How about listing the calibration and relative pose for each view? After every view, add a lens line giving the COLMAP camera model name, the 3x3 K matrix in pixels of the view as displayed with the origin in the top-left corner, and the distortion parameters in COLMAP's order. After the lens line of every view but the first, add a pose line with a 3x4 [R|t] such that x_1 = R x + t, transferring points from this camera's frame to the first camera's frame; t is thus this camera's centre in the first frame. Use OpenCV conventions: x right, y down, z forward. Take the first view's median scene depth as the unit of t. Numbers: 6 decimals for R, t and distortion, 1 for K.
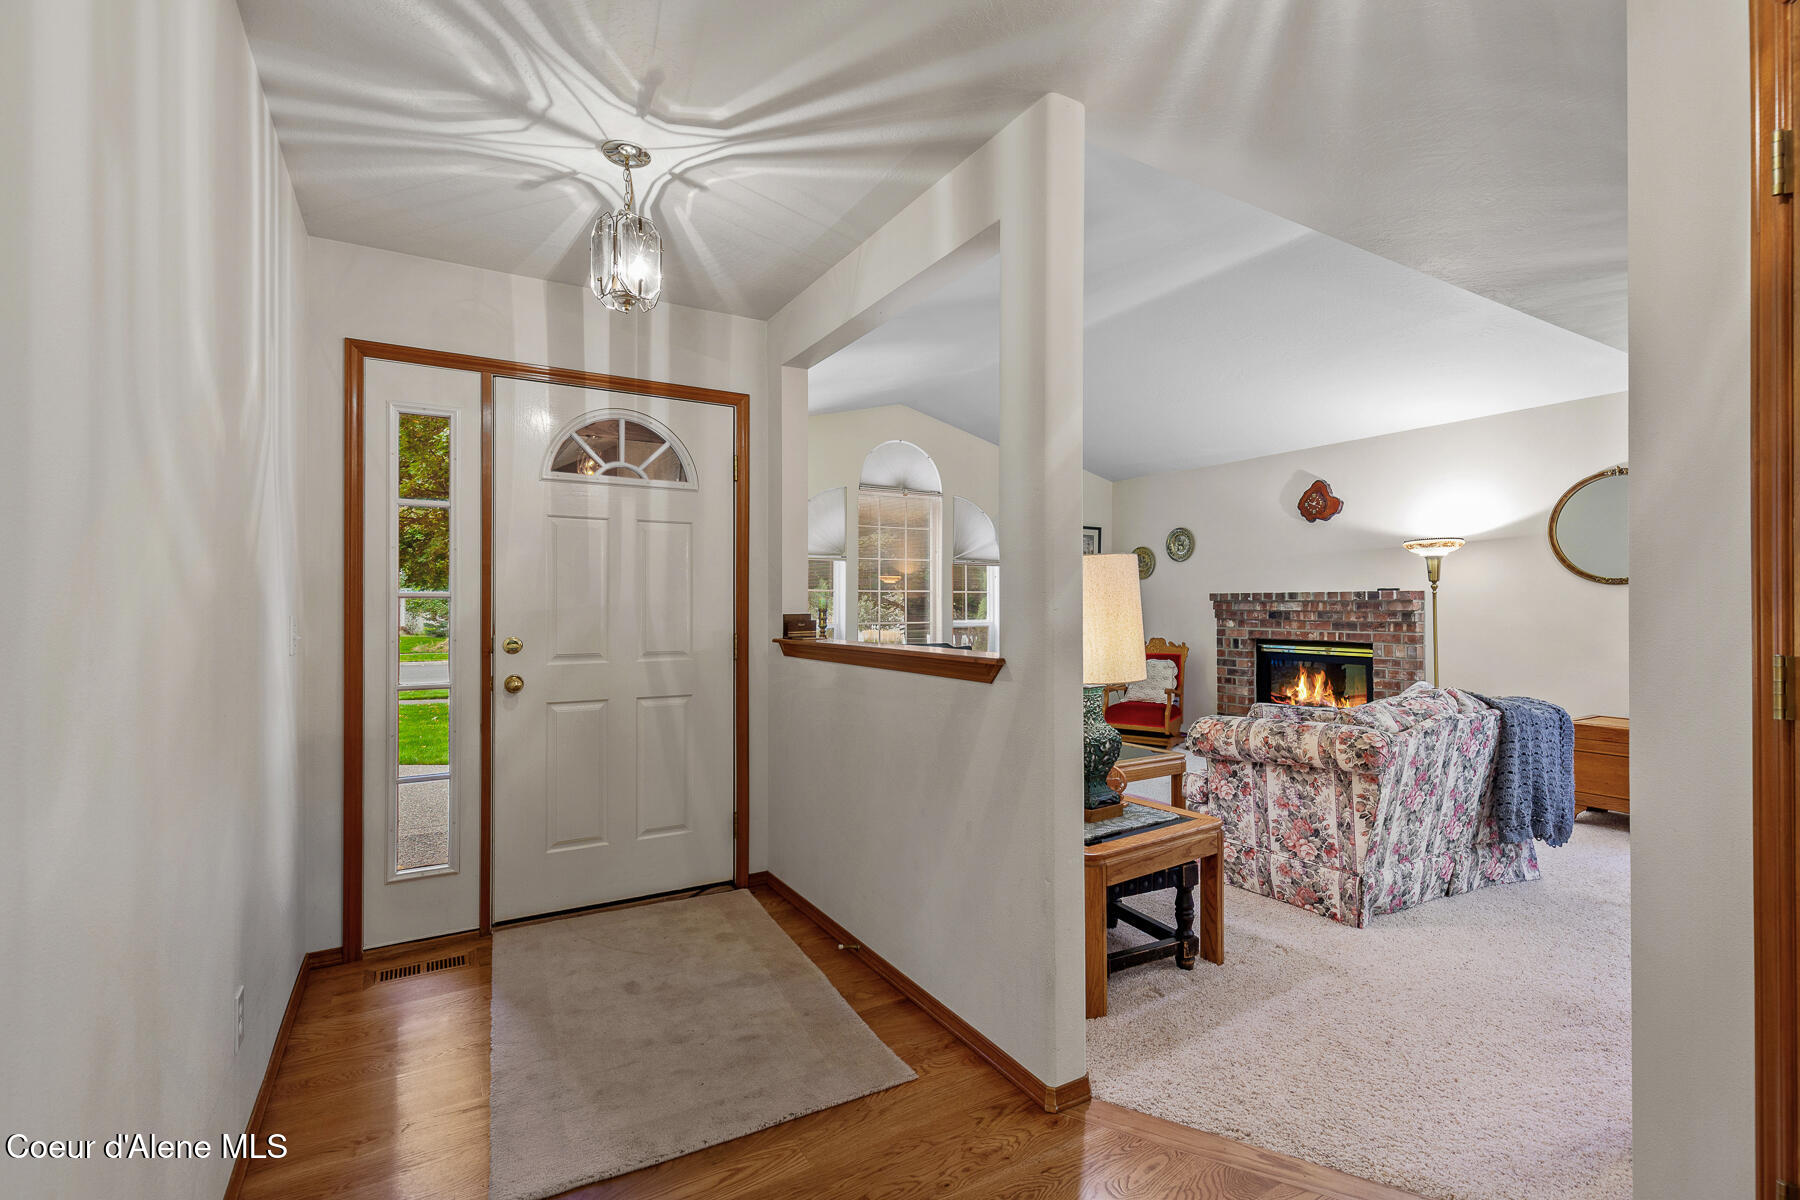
lens RADIAL K [[817.7, 0, 897.6], [0, 817.7, 603.8], [0, 0, 1]] dist [0.007777, -0.001511]
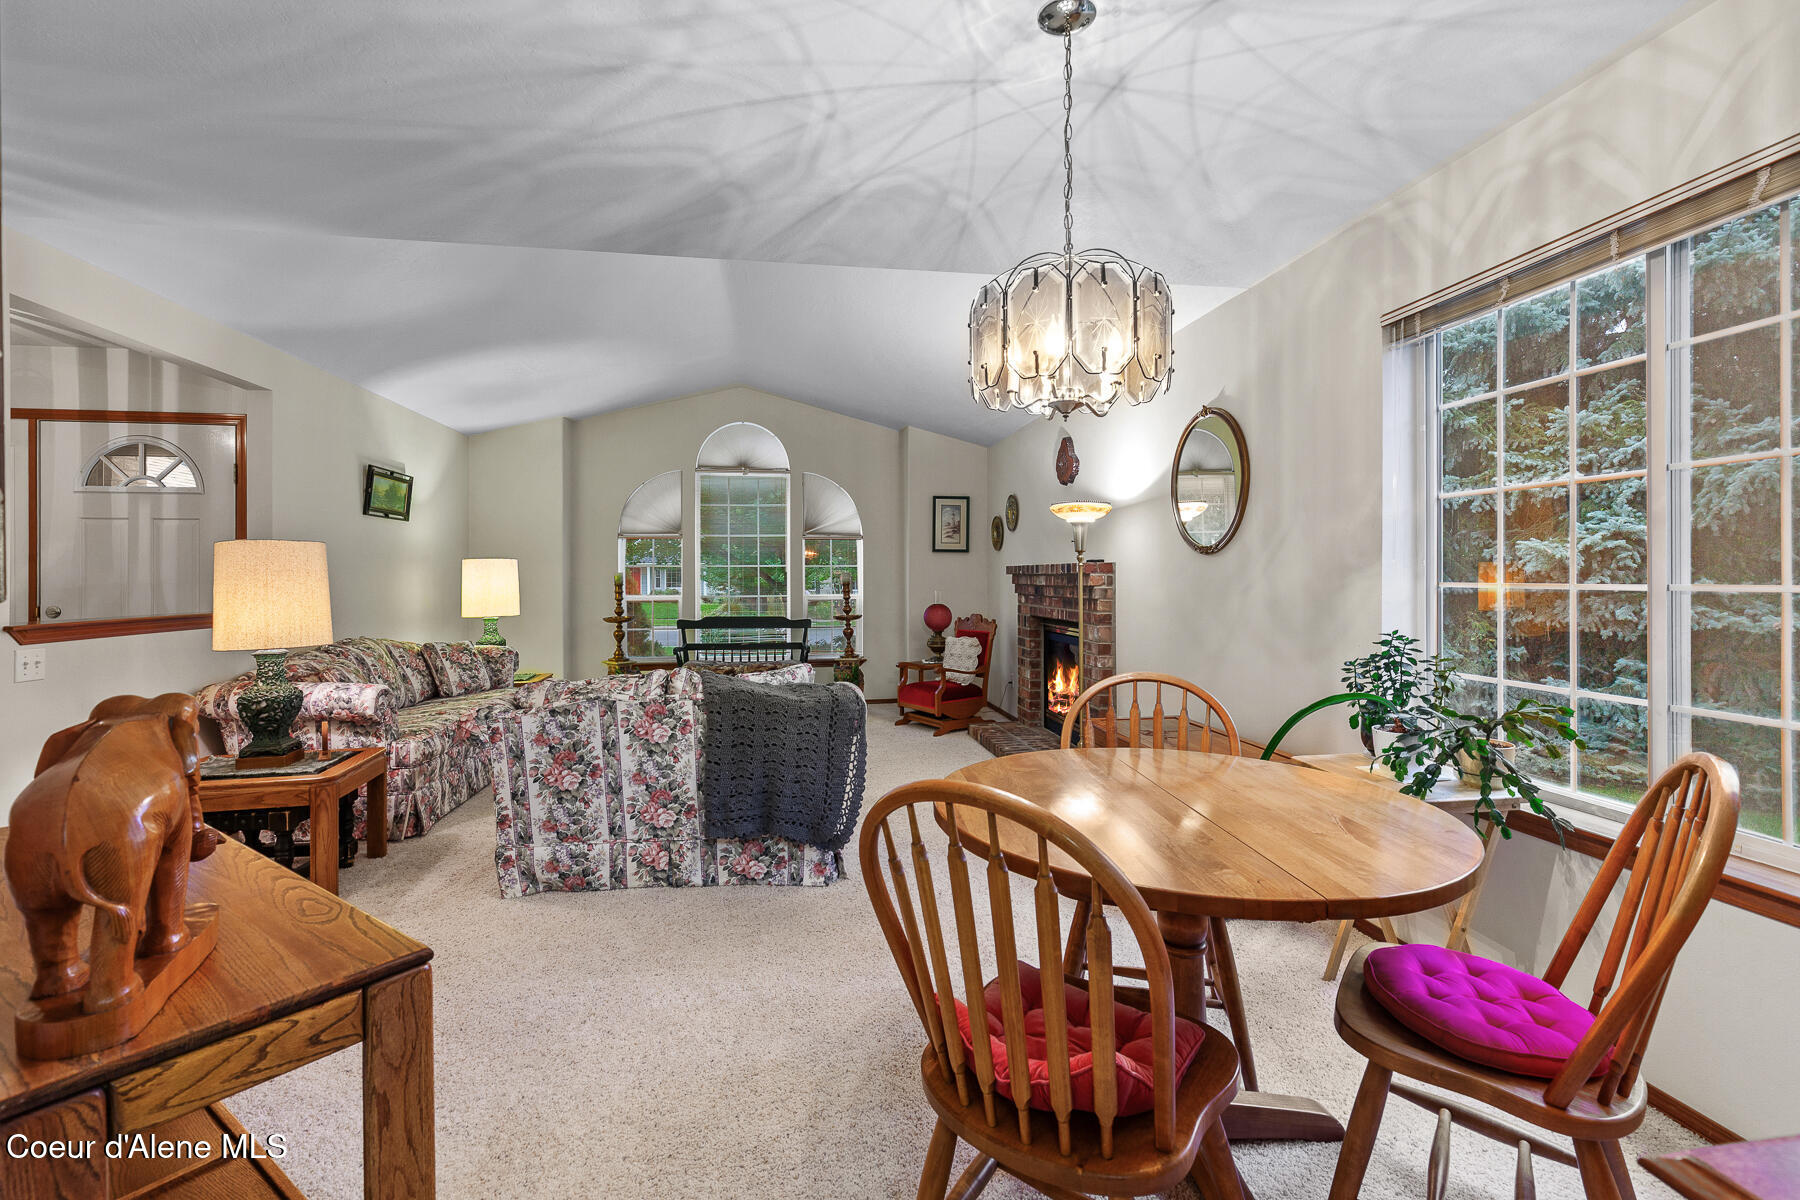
lens RADIAL K [[817.7, 0, 901.3], [0, 817.7, 573.6], [0, 0, 1]] dist [0.007777, -0.001511]
pose [[0.927392, -0.004359, -0.374065, 0.671305], [0.003883, 0.999990, -0.002025, -0.002732], [0.374071, 0.000425, 0.927400, 0.113536]]
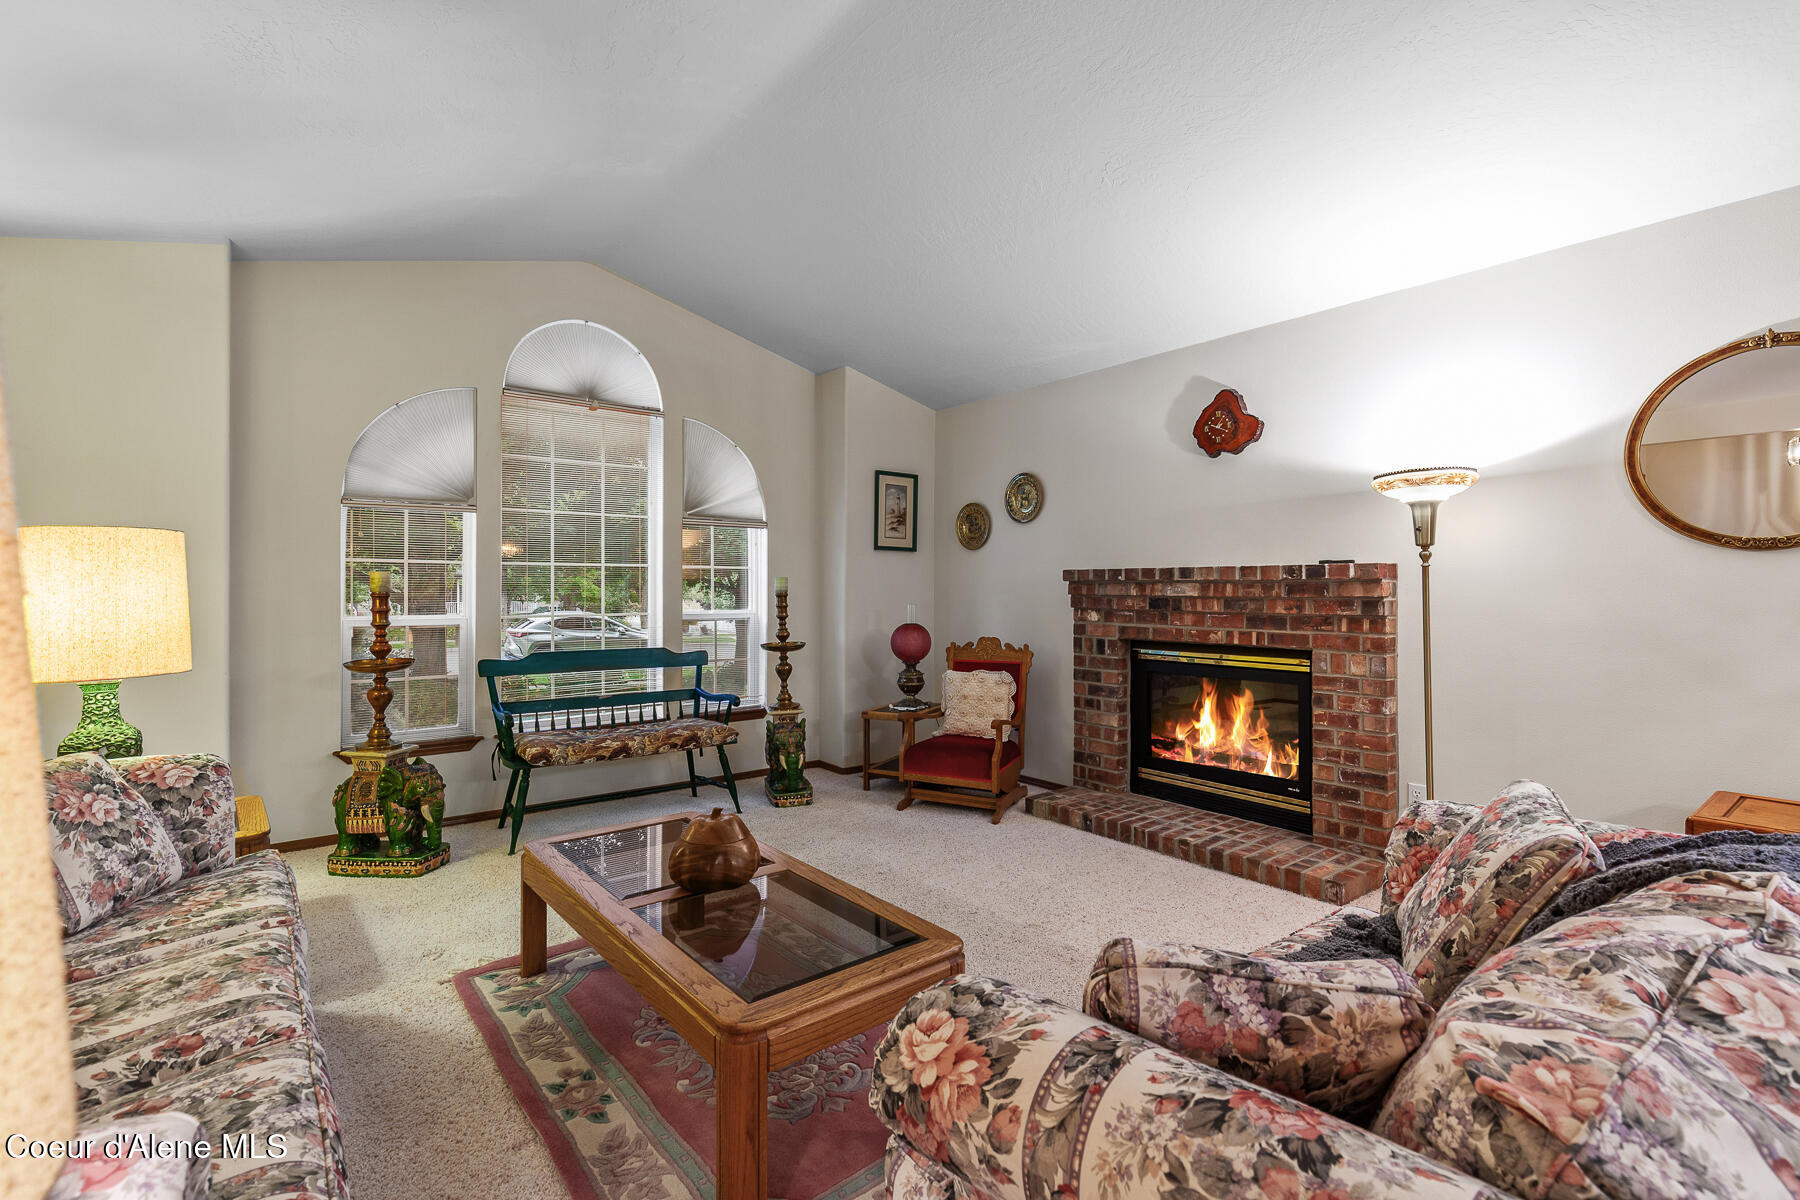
lens RADIAL K [[817.7, 0, 897.4], [0, 817.7, 591.3], [0, 0, 1]] dist [0.007777, -0.001511]
pose [[0.991454, 0.001538, 0.130450, 0.179584], [-0.002140, 0.999988, 0.004468, 0.002053], [-0.130442, -0.004709, 0.991445, 0.402530]]
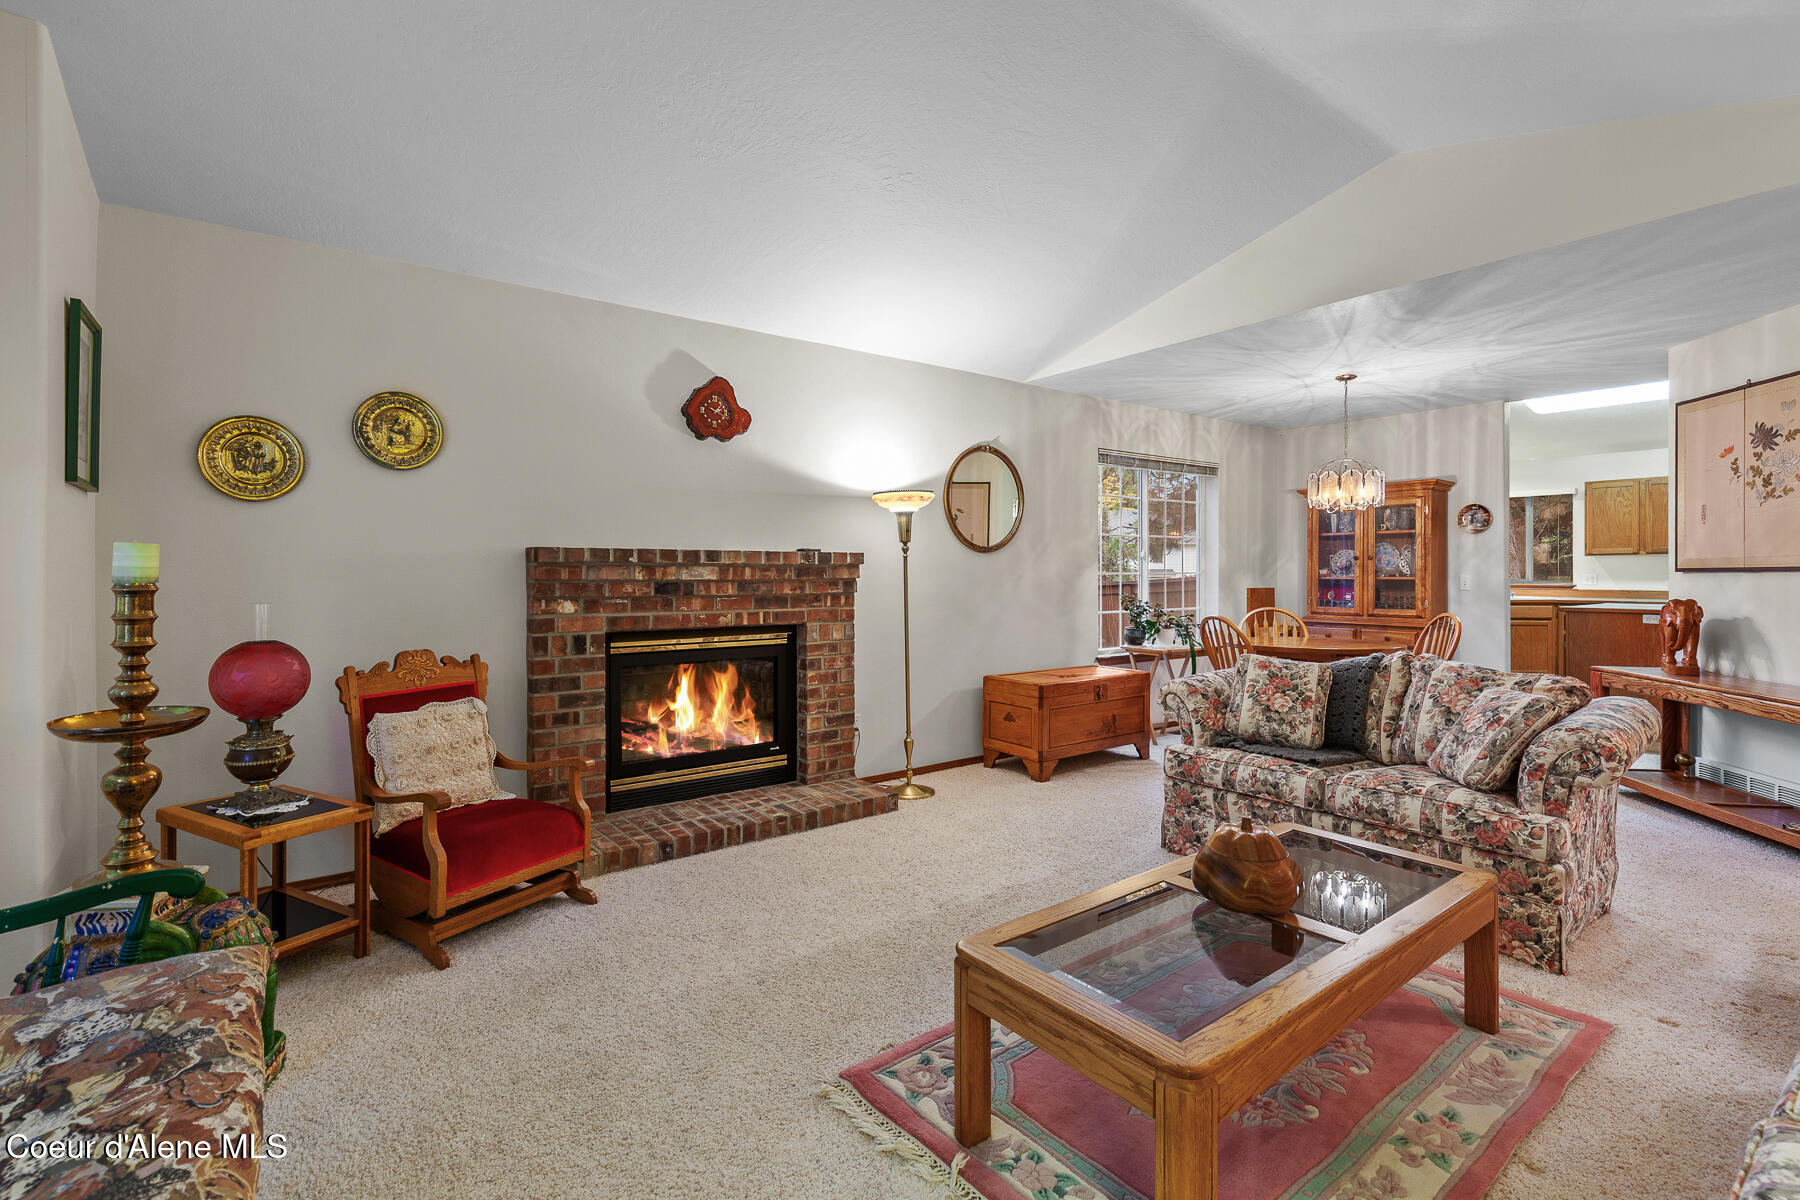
lens RADIAL K [[817.7, 0, 918.0], [0, 817.7, 579.6], [0, 0, 1]] dist [0.007777, -0.001511]
pose [[-0.118185, -0.007487, 0.992963, -0.138809], [-0.000495, 0.999972, 0.007481, 0.003320], [-0.992992, 0.000393, -0.118185, 0.909170]]
